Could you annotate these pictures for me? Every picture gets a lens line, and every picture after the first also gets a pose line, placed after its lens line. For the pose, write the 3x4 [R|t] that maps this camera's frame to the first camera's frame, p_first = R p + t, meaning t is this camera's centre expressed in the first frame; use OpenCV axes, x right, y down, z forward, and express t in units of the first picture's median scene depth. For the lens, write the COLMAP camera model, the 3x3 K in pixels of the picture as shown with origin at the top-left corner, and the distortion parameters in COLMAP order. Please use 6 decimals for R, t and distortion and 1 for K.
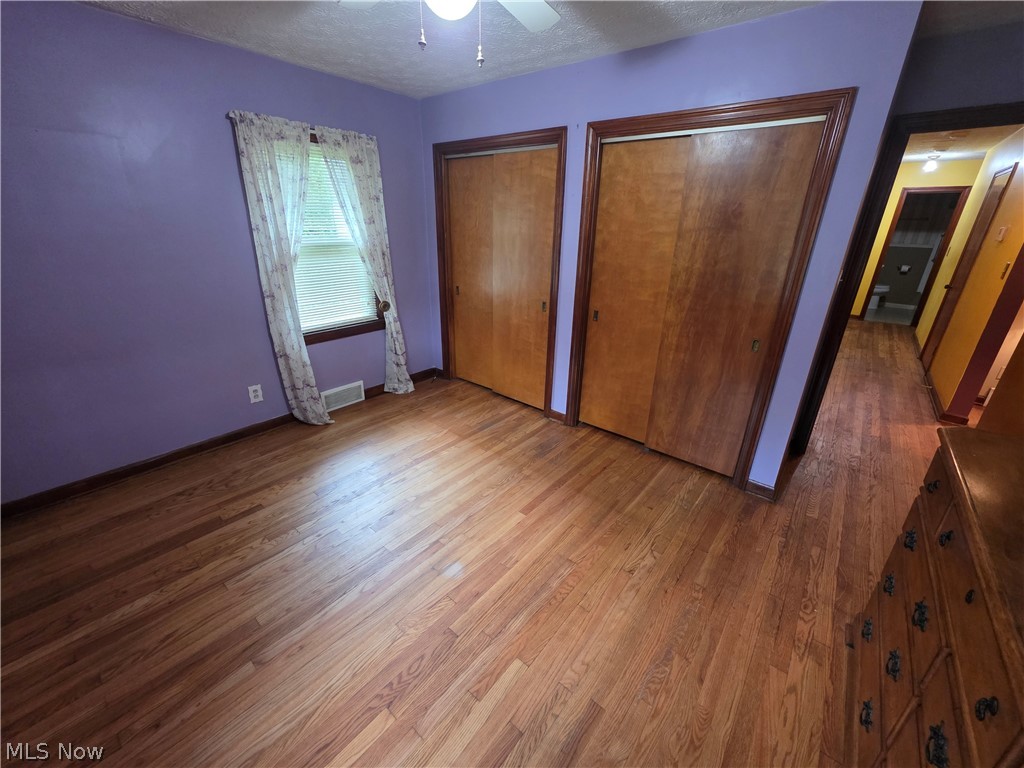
lens RADIAL K [[411.0, 0, 507.2], [0, 411.0, 382.3], [0, 0, 1]] dist [-0.001575, 0.000819]
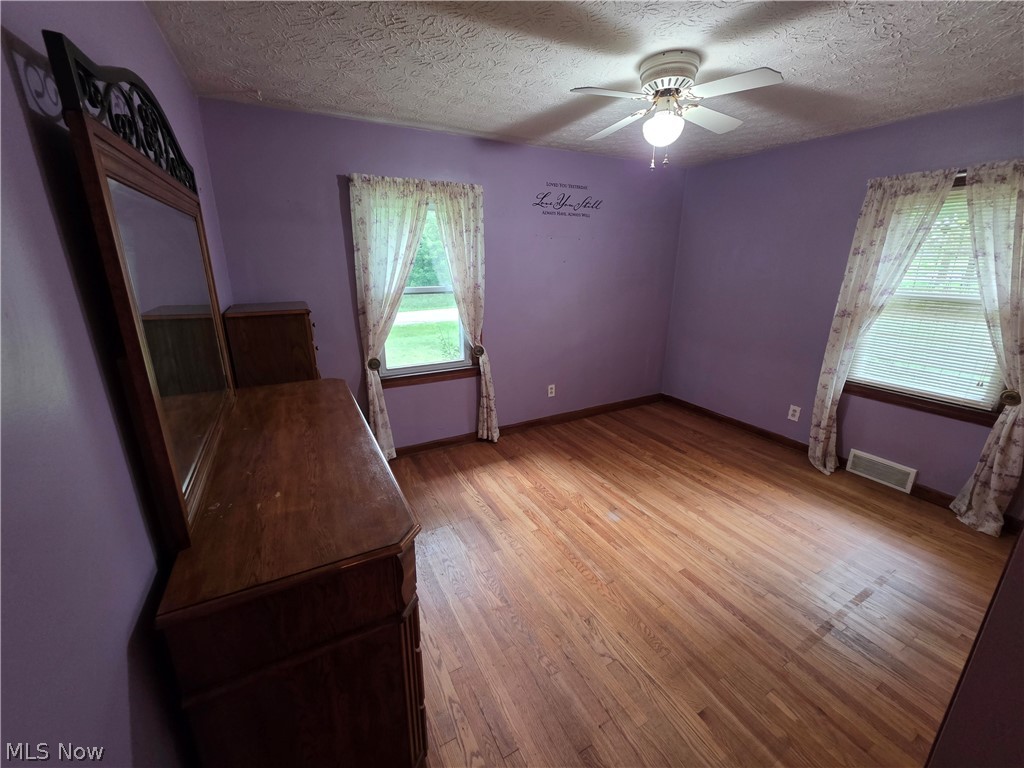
lens RADIAL K [[411.0, 0, 510.0], [0, 411.0, 384.0], [0, 0, 1]] dist [-0.001575, 0.000819]
pose [[-0.377622, 0.249176, -0.891803, 0.849689], [-0.351101, 0.852661, 0.386908, -0.249901], [0.856814, 0.459218, -0.234497, 0.634851]]
